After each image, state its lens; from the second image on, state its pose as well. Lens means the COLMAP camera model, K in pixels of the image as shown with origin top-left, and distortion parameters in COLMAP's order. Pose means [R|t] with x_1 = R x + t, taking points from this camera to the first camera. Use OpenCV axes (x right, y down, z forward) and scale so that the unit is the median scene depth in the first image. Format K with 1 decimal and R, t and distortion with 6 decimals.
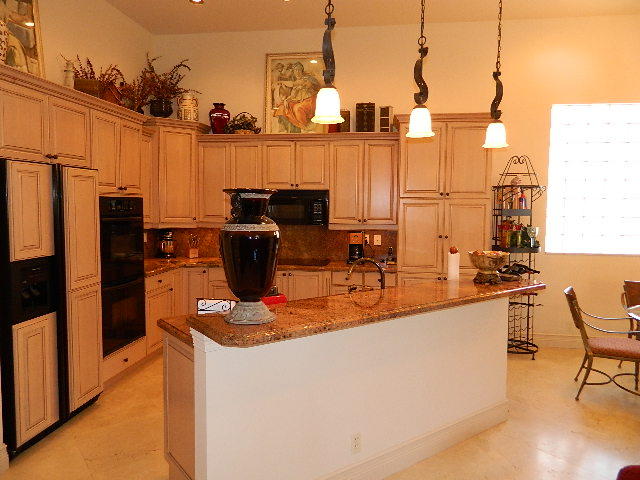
lens RADIAL K [[479.7, 0, 320.2], [0, 479.7, 236.1], [0, 0, 1]] dist [-0.005766, -0.002491]
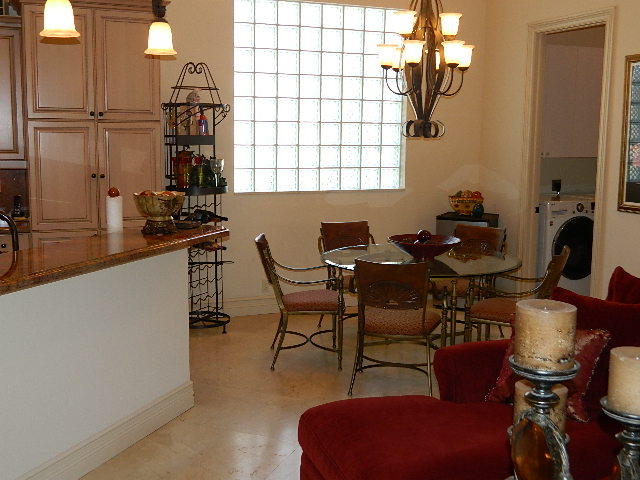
lens RADIAL K [[813.3, 0, 320.0], [0, 813.3, 240.0], [0, 0, 1]] dist [0.008211, -0.023807]
pose [[0.867405, -0.066447, 0.493146, -0.053149], [0.031611, 0.996401, 0.078654, 0.011394], [-0.496597, -0.052636, 0.866384, -0.191309]]
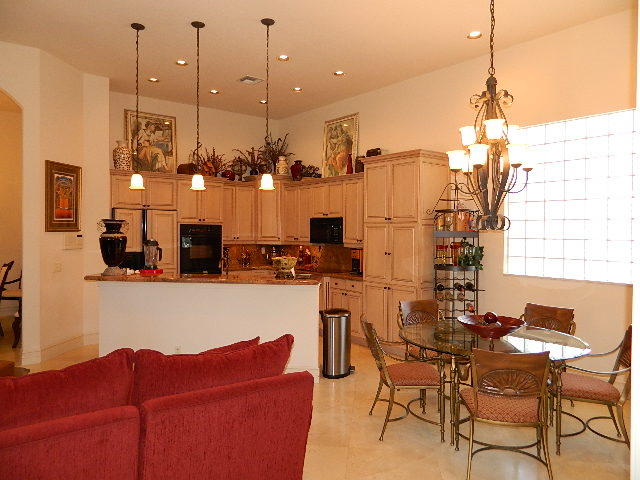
lens RADIAL K [[479.7, 0, 320.2], [0, 479.7, 236.1], [0, 0, 1]] dist [-0.005766, -0.002491]
pose [[0.726216, 0.003369, -0.687458, 1.041746], [-0.045265, 0.998052, -0.042926, 0.018156], [0.685975, 0.062291, 0.724954, -0.007911]]
